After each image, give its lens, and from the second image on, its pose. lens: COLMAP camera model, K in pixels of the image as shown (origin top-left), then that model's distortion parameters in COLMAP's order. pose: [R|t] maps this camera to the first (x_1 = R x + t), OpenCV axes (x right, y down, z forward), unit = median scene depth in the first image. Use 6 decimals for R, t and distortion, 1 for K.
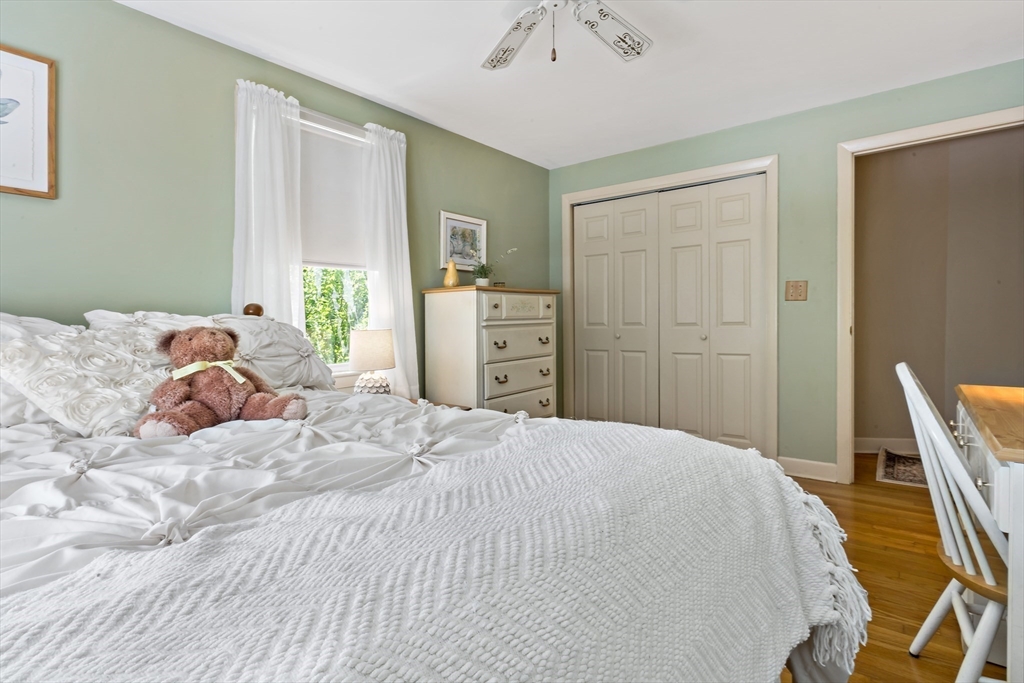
lens RADIAL K [[500.0, 0, 508.5], [0, 500.0, 322.8], [0, 0, 1]] dist [0.003874, -0.000048]
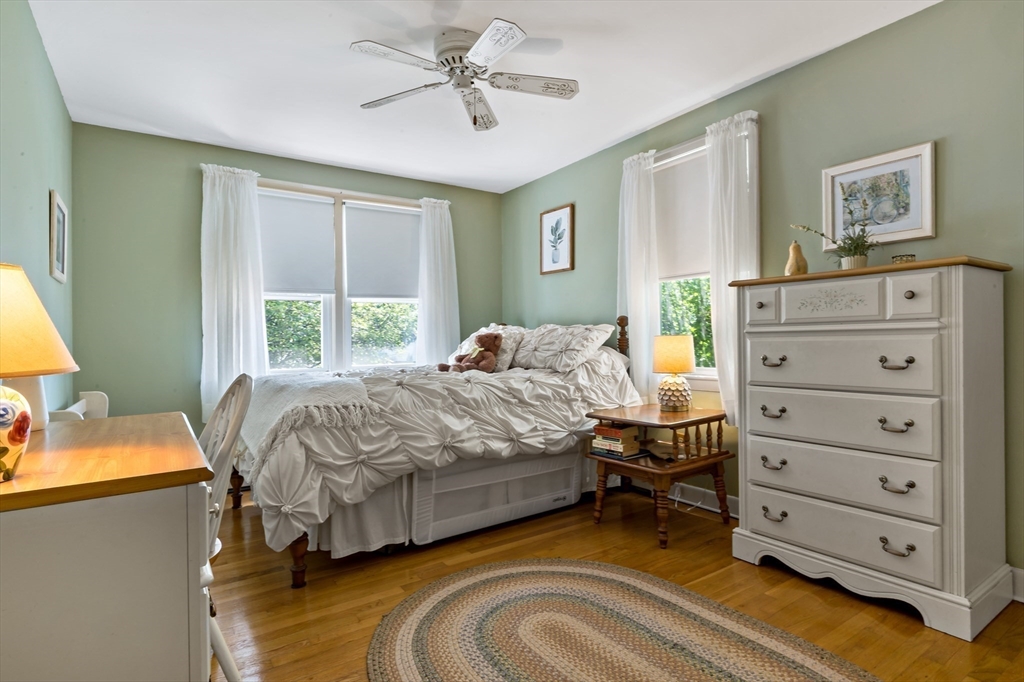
lens RADIAL K [[521.3, 0, 479.9], [0, 521.3, 325.8], [0, 0, 1]] dist [-0.000631, -0.000355]
pose [[-0.345609, -0.003846, -0.938371, 0.782186], [0.005439, 0.999967, -0.006101, -0.001942], [0.938363, -0.007213, -0.345577, 0.862234]]
